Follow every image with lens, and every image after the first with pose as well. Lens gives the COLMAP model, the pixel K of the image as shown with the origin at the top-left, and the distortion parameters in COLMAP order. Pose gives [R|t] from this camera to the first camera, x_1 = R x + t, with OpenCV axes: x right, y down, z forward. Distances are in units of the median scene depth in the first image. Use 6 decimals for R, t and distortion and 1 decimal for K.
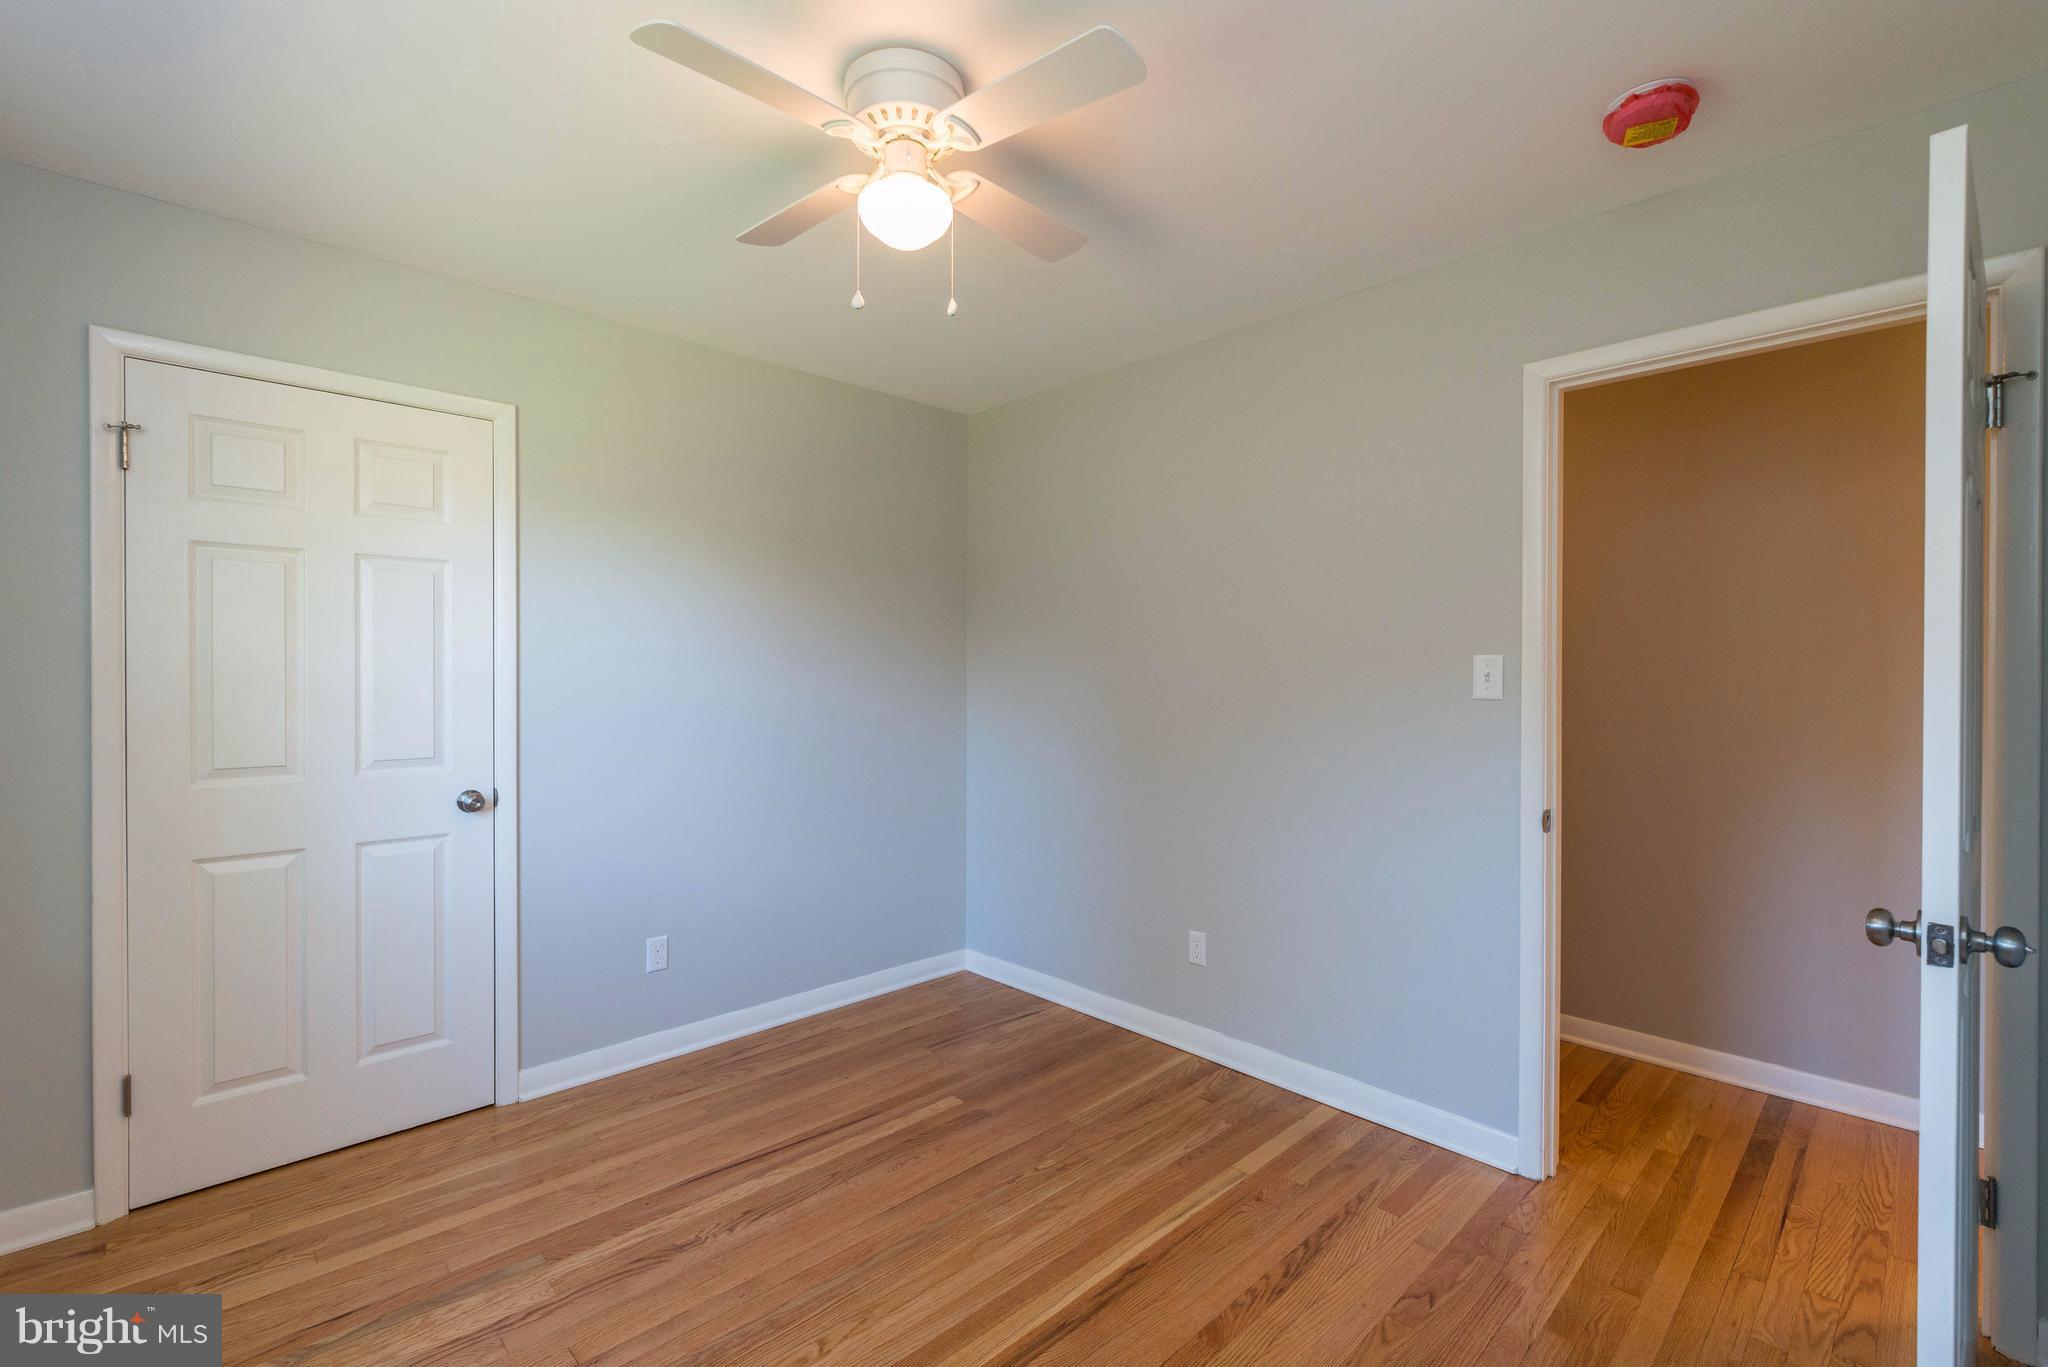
lens RADIAL K [[891.1, 0, 1022.8], [0, 891.1, 665.1], [0, 0, 1]] dist [-0.001753, -0.000211]
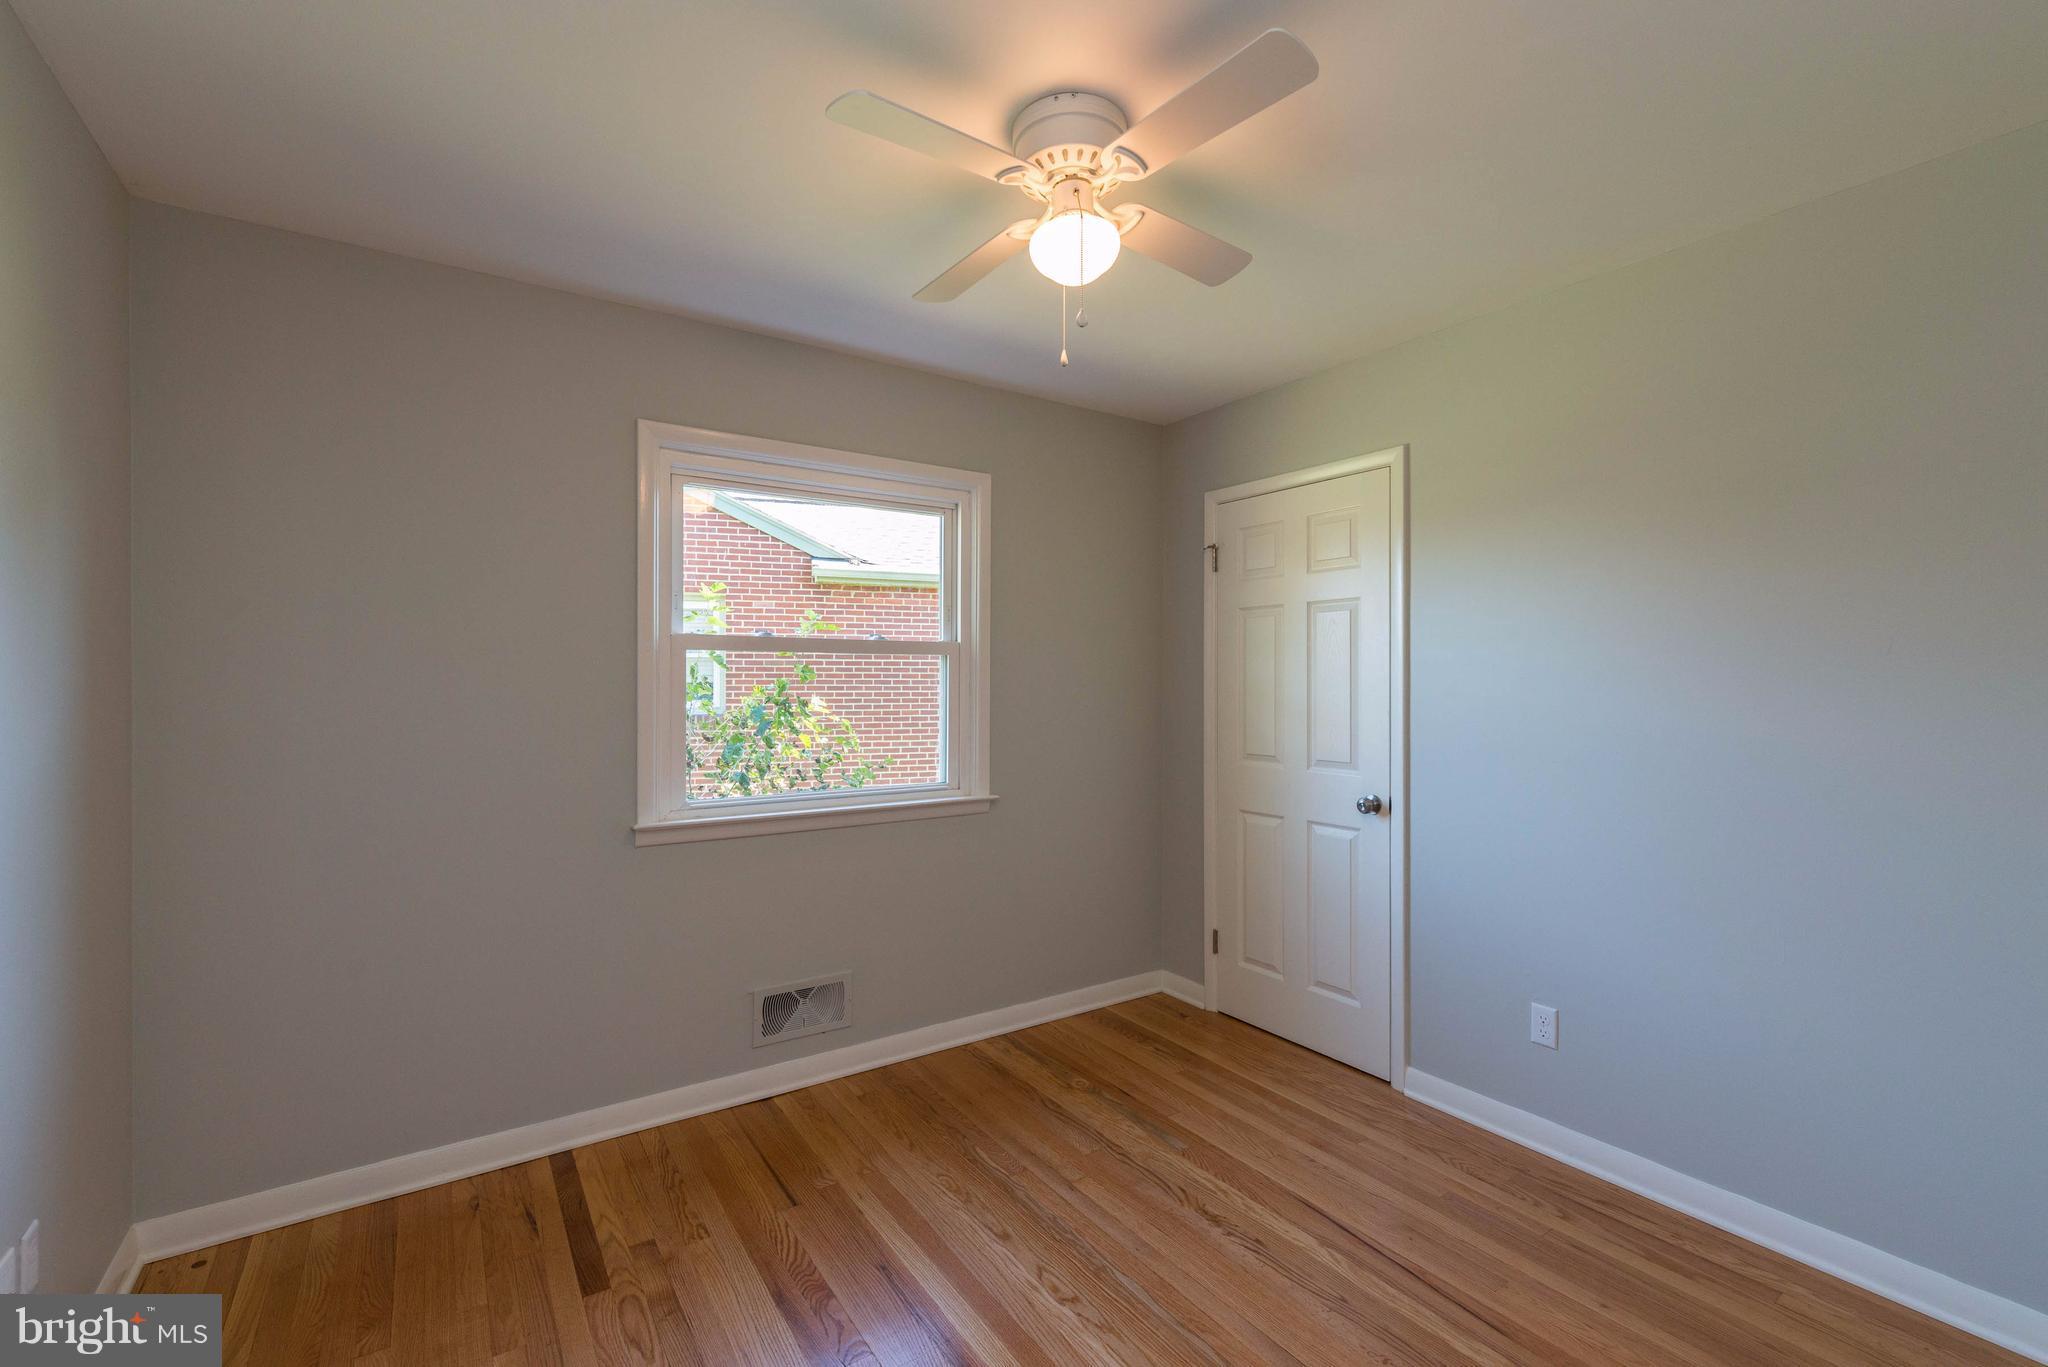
lens RADIAL K [[907.1, 0, 1023.6], [0, 907.1, 675.3], [0, 0, 1]] dist [-0.000431, -0.000097]
pose [[-0.165365, -0.001827, -0.986231, 0.647443], [0.004205, 0.999988, -0.002557, -0.013648], [0.986224, -0.004570, -0.165355, 0.805555]]
